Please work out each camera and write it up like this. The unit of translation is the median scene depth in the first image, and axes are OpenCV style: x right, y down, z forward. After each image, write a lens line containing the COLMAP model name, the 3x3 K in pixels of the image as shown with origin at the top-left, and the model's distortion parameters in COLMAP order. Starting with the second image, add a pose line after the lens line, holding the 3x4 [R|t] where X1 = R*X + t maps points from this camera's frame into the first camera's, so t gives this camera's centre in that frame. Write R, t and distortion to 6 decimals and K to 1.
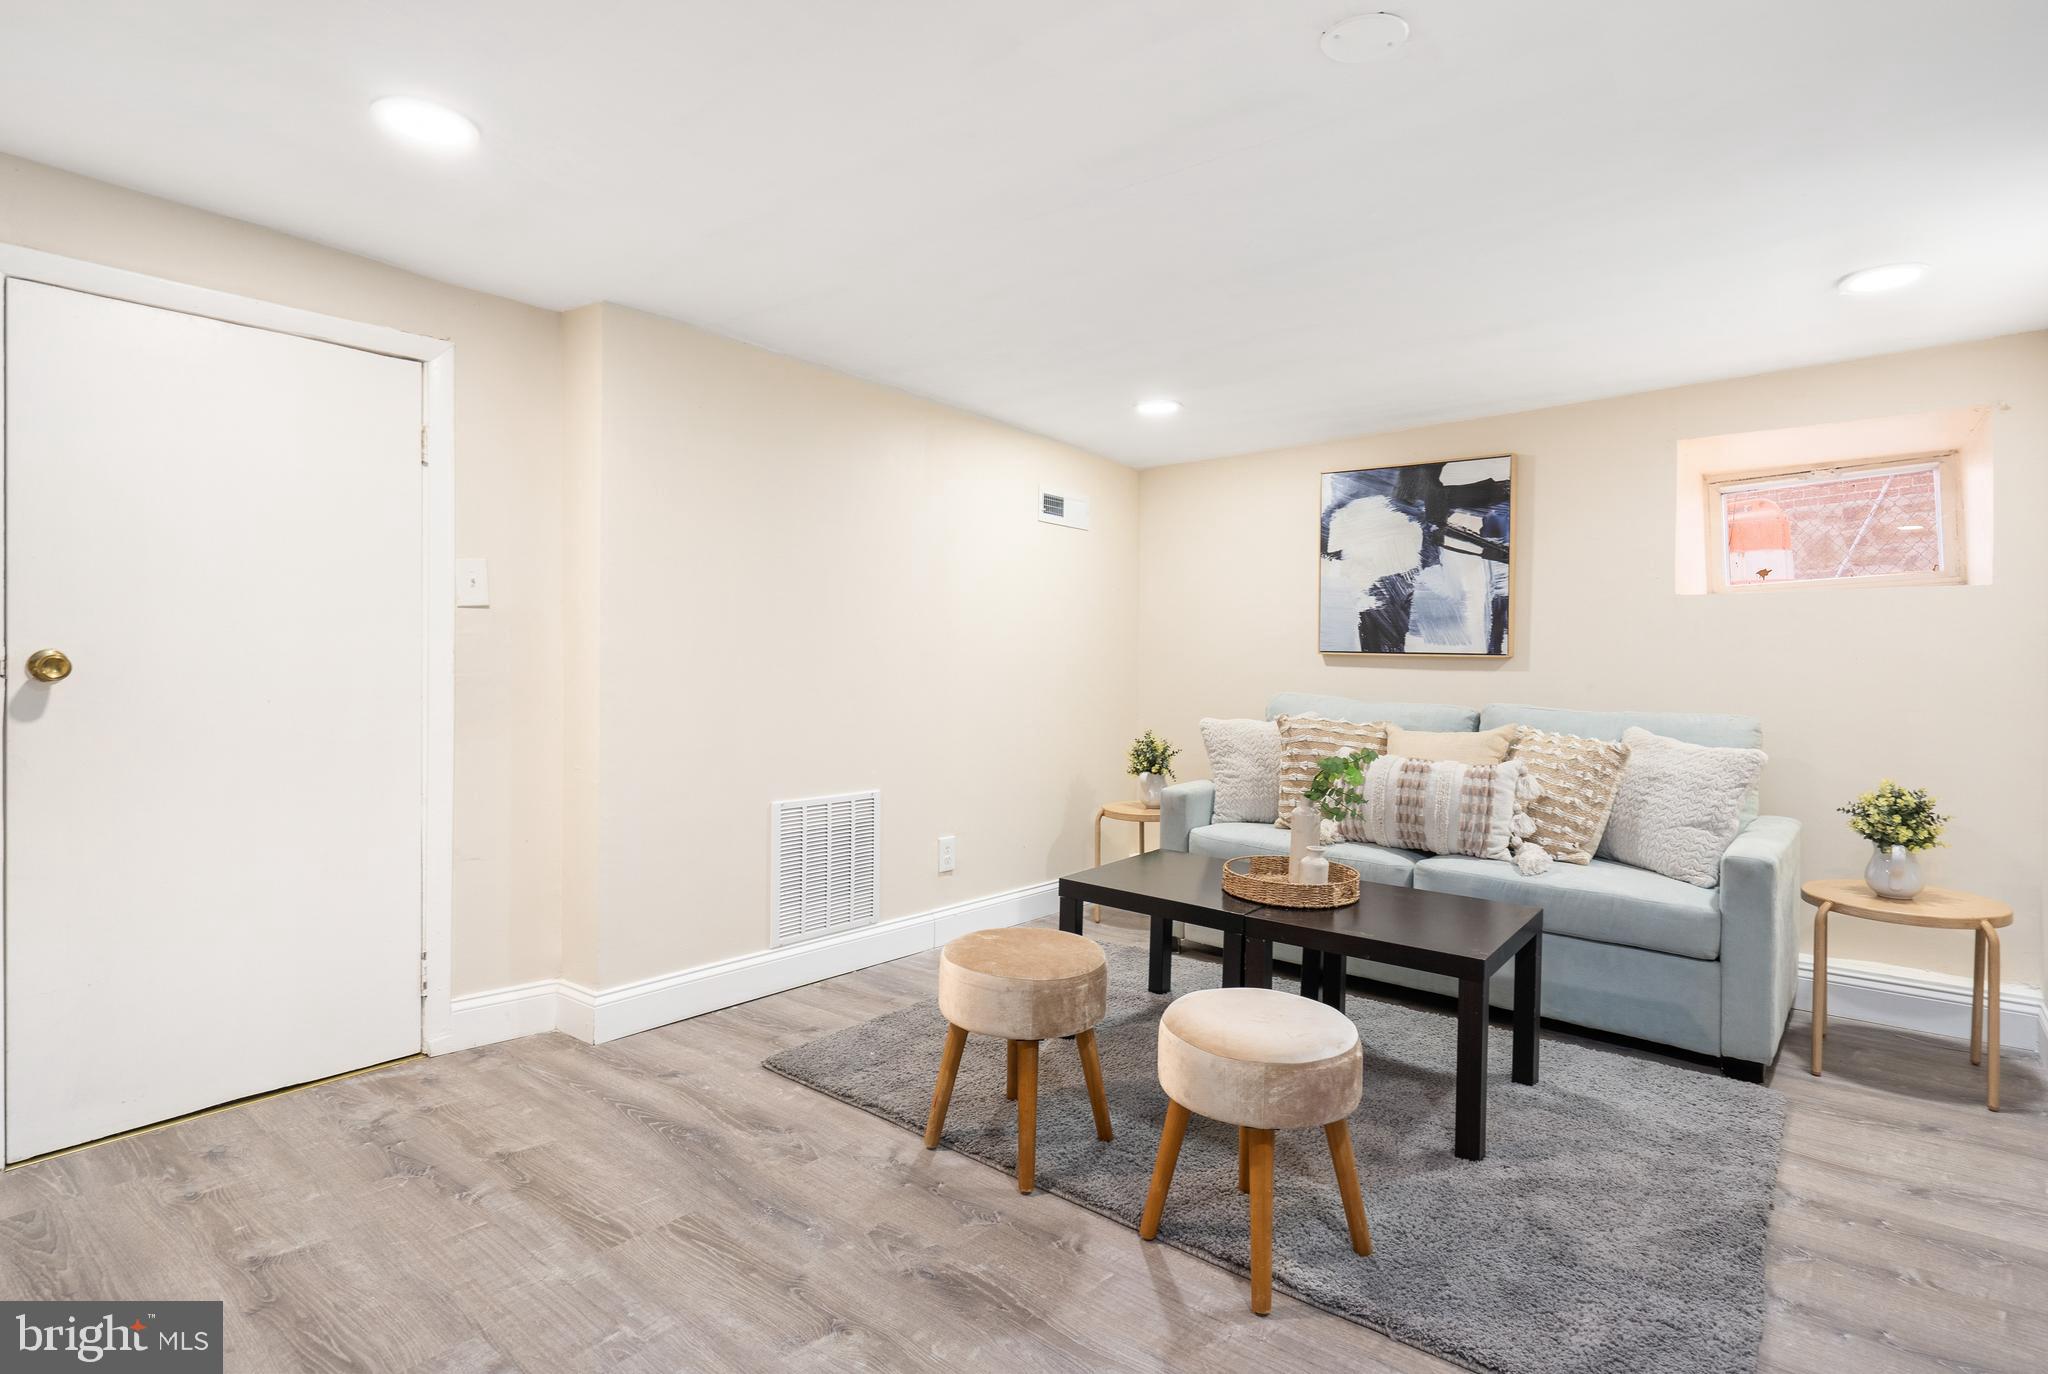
lens RADIAL K [[1058.3, 0, 1028.3], [0, 1058.3, 681.4], [0, 0, 1]] dist [0.002584, 0.001780]
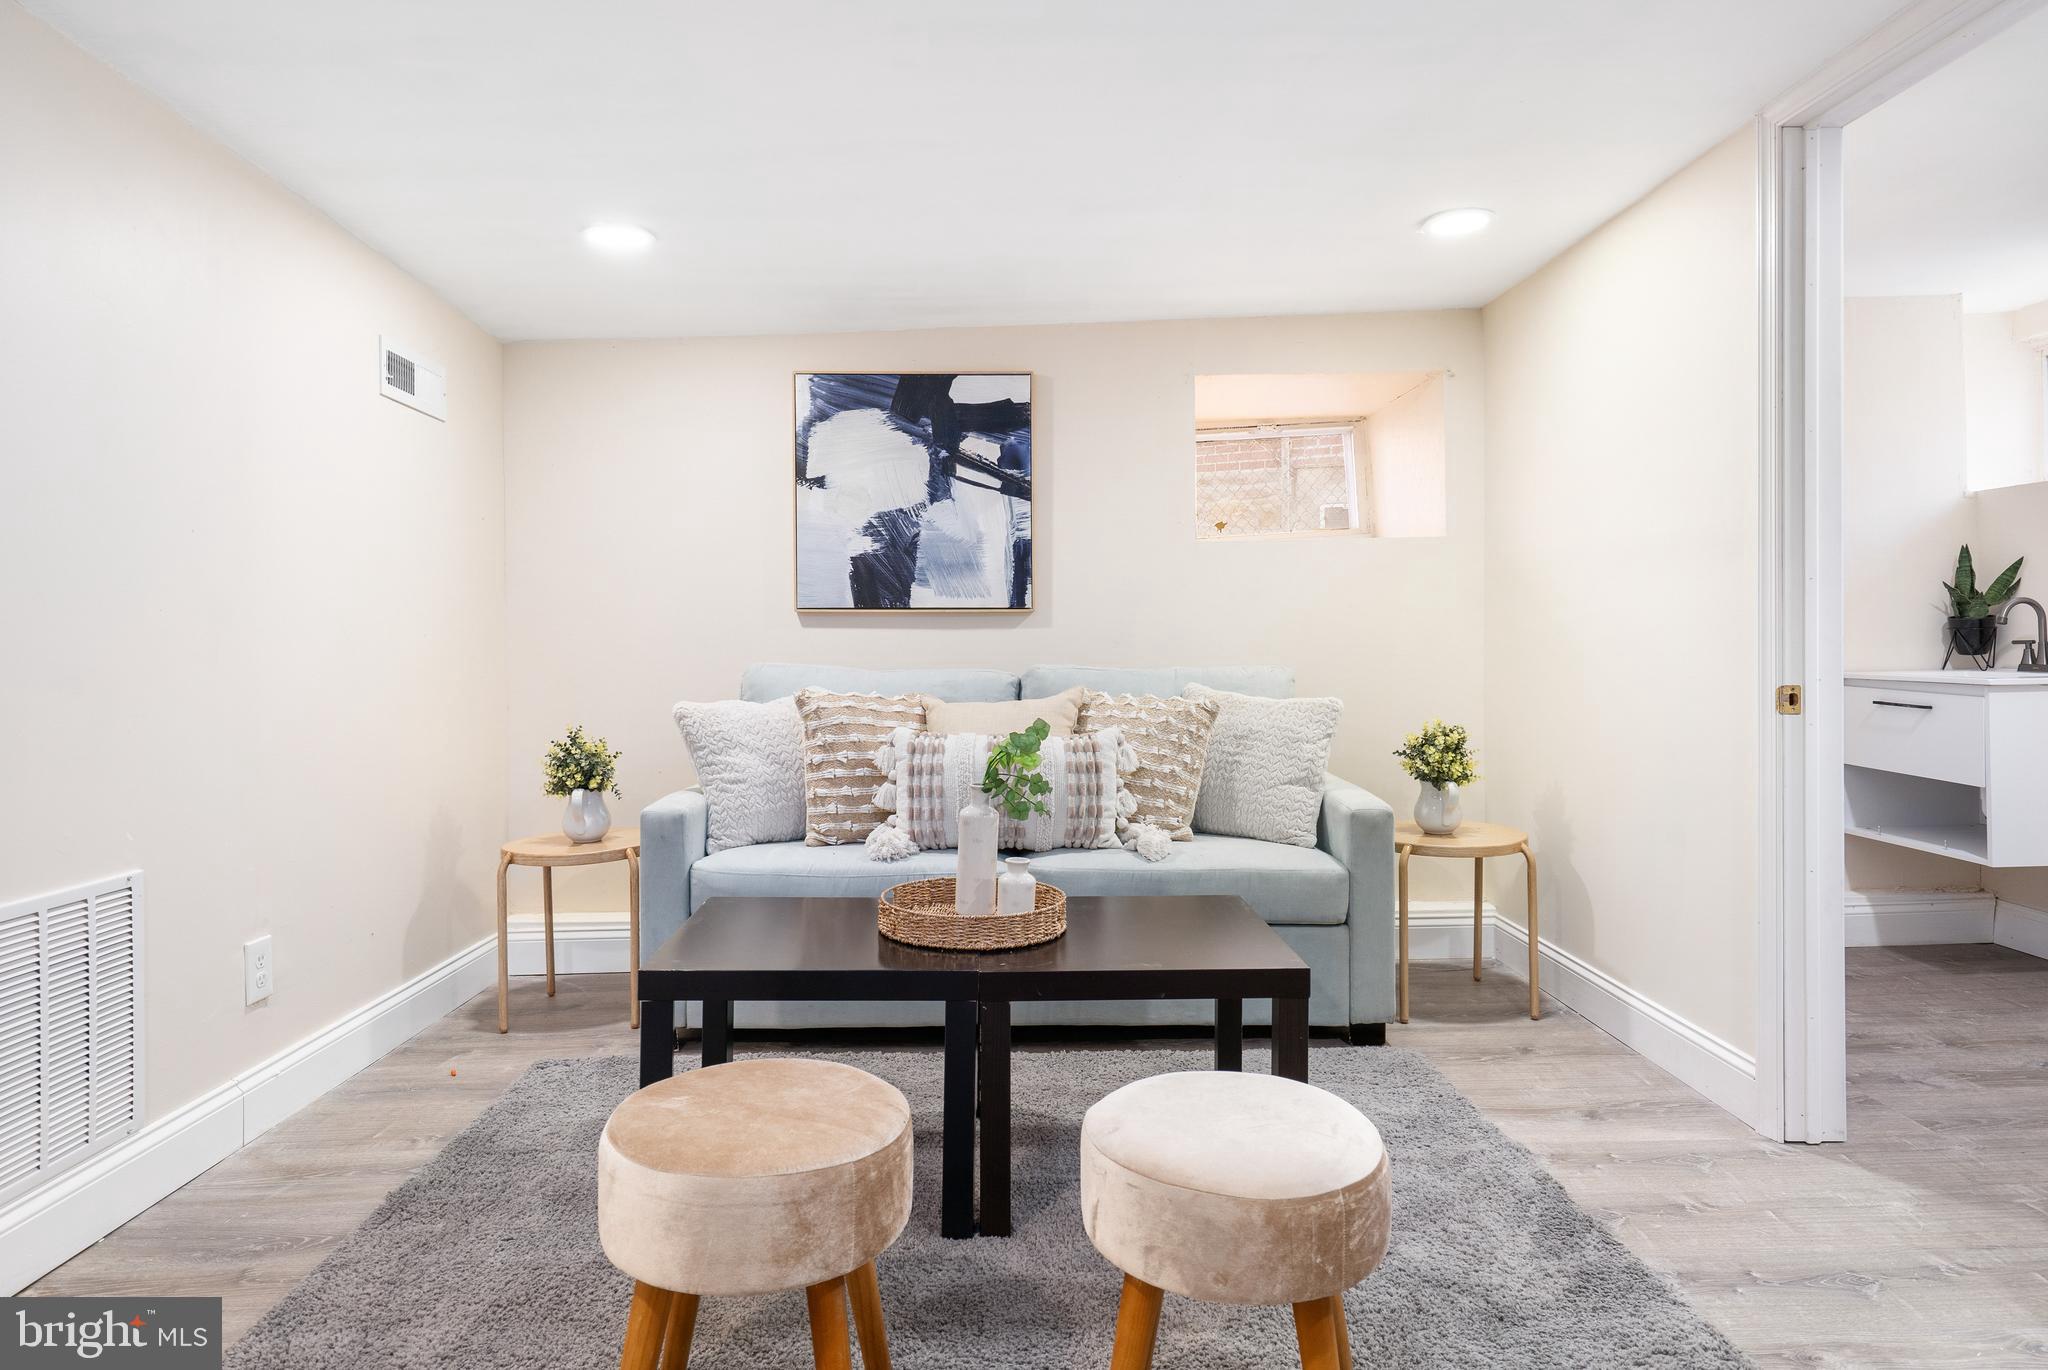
lens RADIAL K [[1227.9, 0, 1032.9], [0, 1227.9, 650.0], [0, 0, 1]] dist [0.004899, 0.001012]
pose [[0.765851, -0.023482, 0.642589, -0.184158], [0.035194, 0.999366, -0.005425, 0.013896], [-0.642054, 0.026770, 0.766192, 0.250574]]
